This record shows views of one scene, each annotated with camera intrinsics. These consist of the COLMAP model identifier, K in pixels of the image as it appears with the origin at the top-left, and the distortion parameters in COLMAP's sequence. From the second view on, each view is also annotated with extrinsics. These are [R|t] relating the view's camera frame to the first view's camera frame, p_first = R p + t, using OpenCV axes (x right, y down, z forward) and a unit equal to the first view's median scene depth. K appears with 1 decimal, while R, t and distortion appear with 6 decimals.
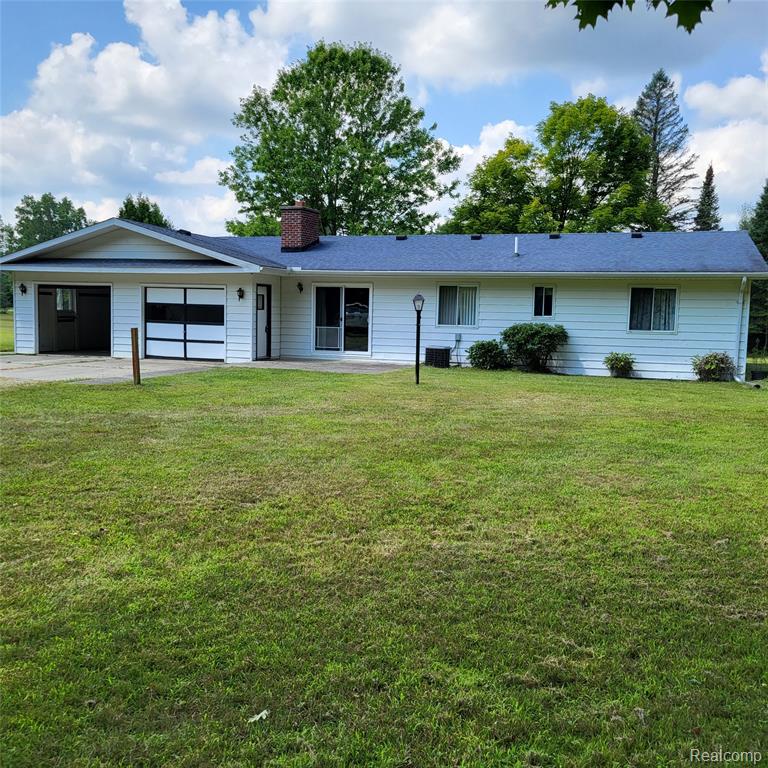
lens RADIAL K [[742.1, 0, 387.6], [0, 742.1, 381.1], [0, 0, 1]] dist [0.010606, 0.004419]
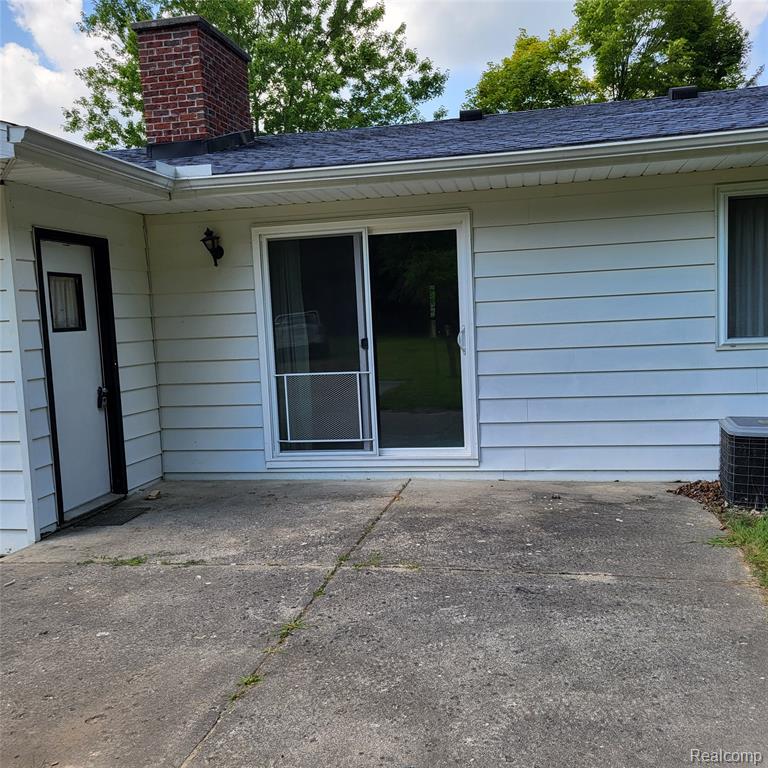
lens RADIAL K [[742.1, 0, 387.6], [0, 742.1, 381.1], [0, 0, 1]] dist [0.010606, 0.004419]
pose [[0.991187, -0.078386, 0.106790, -0.083947], [0.079082, 0.996865, -0.002295, -0.065679], [-0.106275, 0.010720, 0.994279, 0.692302]]
